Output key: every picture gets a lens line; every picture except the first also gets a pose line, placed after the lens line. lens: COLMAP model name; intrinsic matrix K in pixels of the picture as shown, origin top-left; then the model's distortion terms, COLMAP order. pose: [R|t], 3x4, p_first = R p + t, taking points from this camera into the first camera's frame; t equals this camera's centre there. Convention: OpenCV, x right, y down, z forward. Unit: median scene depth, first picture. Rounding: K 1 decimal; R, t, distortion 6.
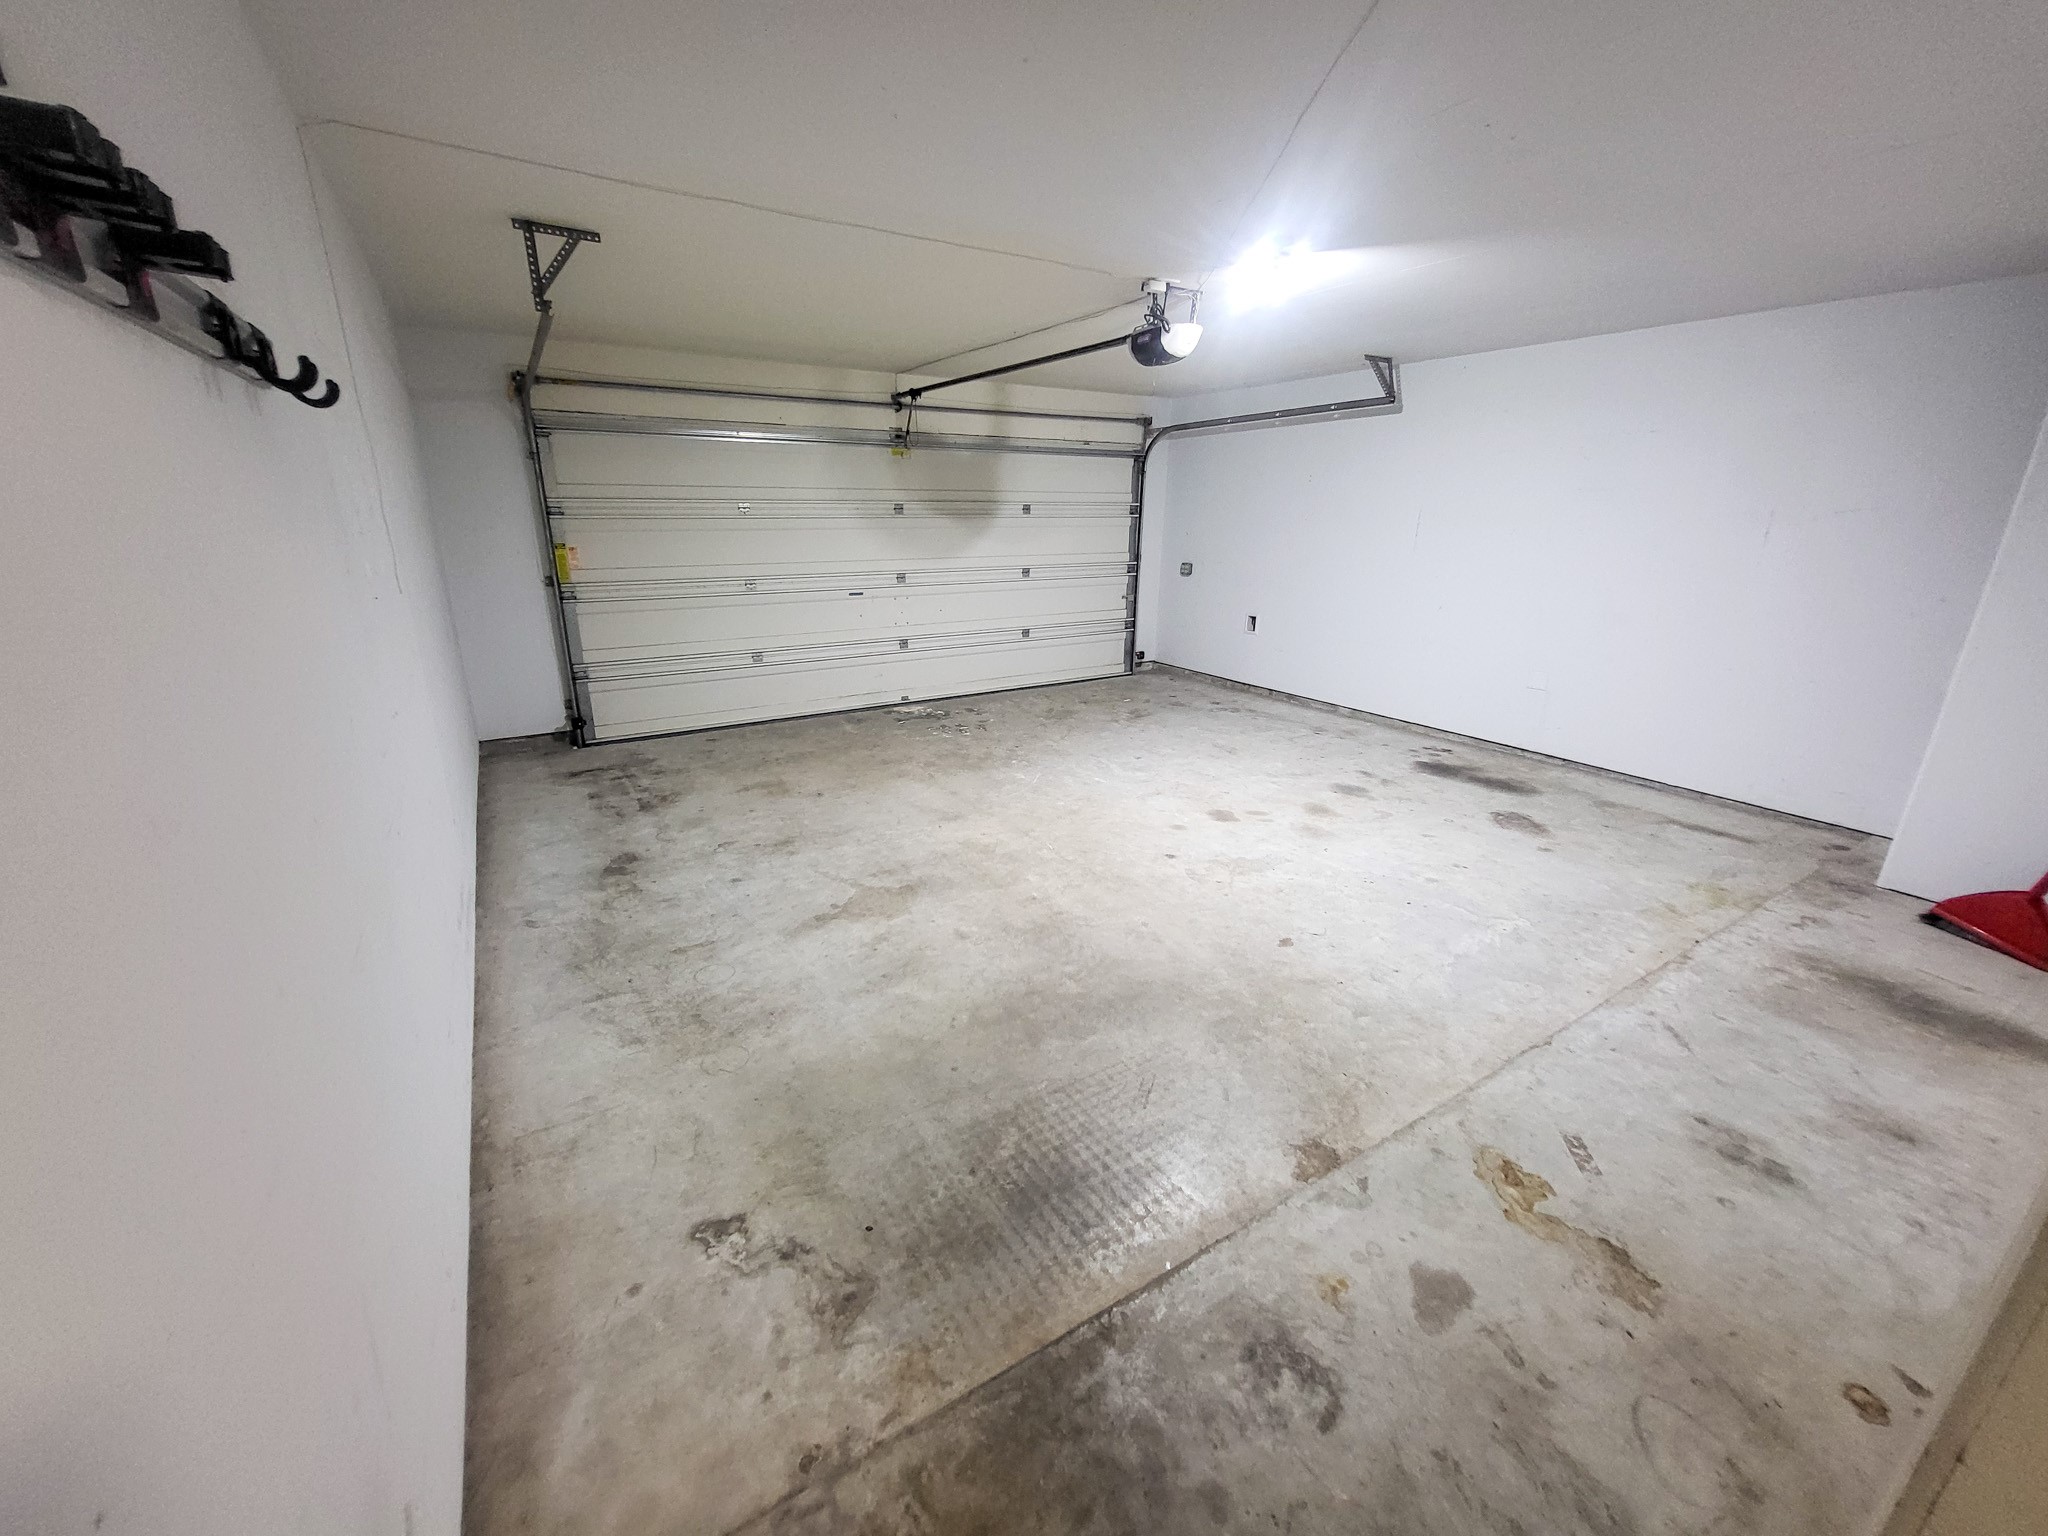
lens RADIAL K [[806.9, 0, 1022.5], [0, 806.9, 768.7], [0, 0, 1]] dist [0.003834, -0.003276]
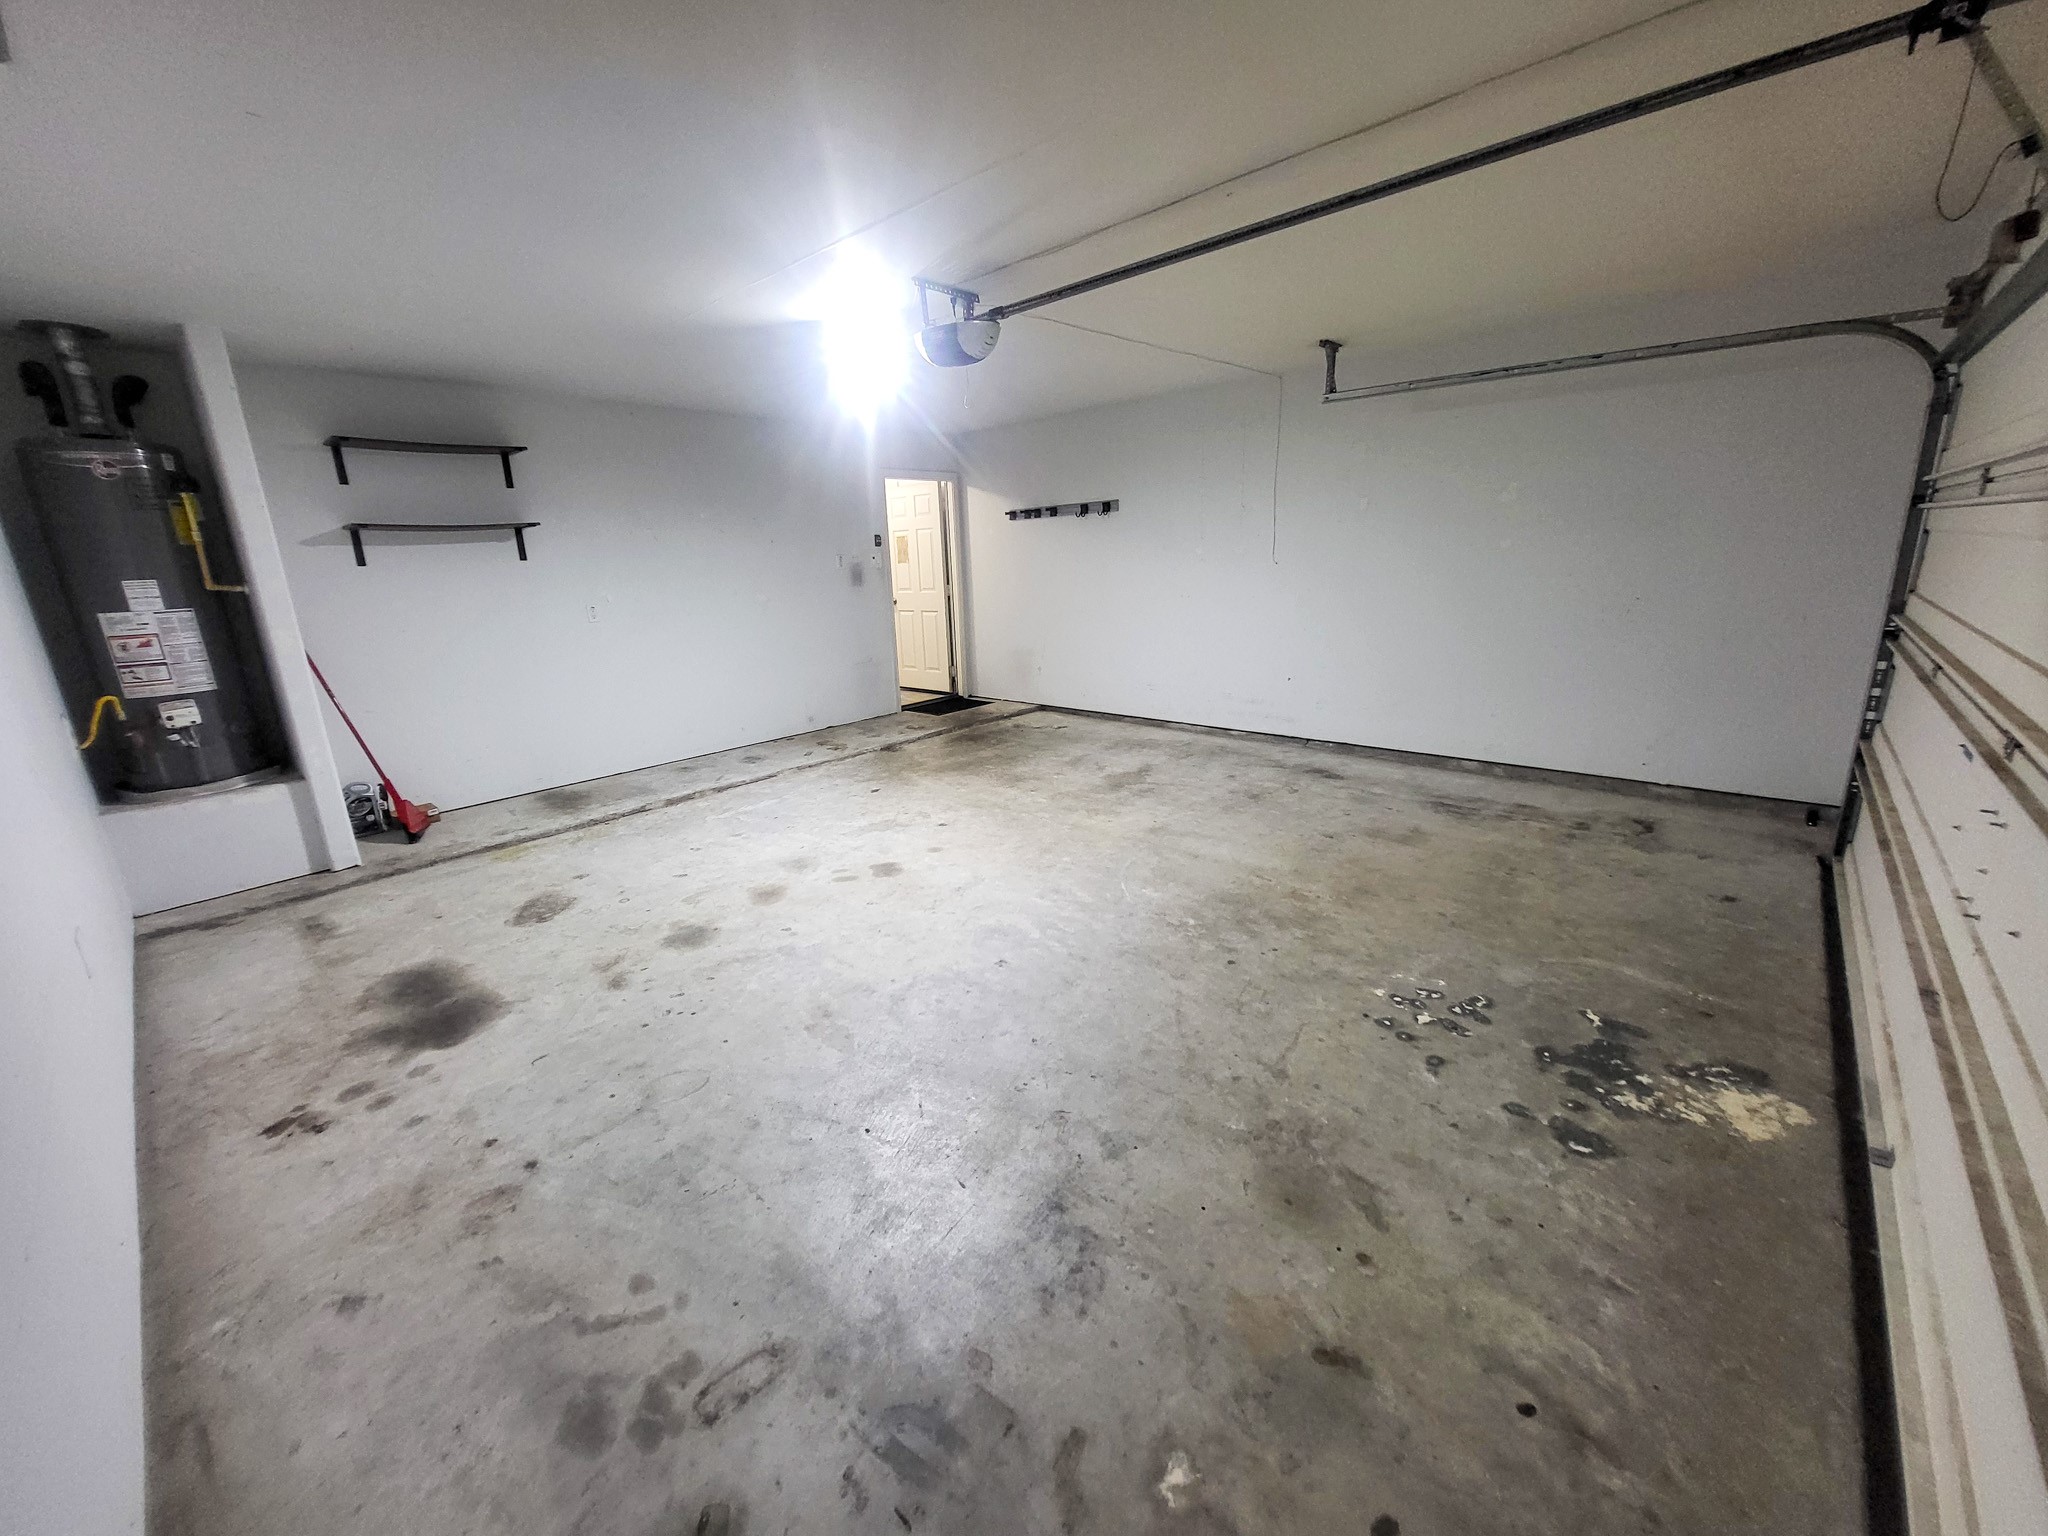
lens RADIAL K [[806.9, 0, 1024.7], [0, 806.9, 763.3], [0, 0, 1]] dist [0.003834, -0.003276]
pose [[-0.961971, 0.100275, -0.254081, 0.309092], [-0.051693, 0.846541, 0.529808, -0.519191], [0.268217, 0.522794, -0.809164, 1.671954]]
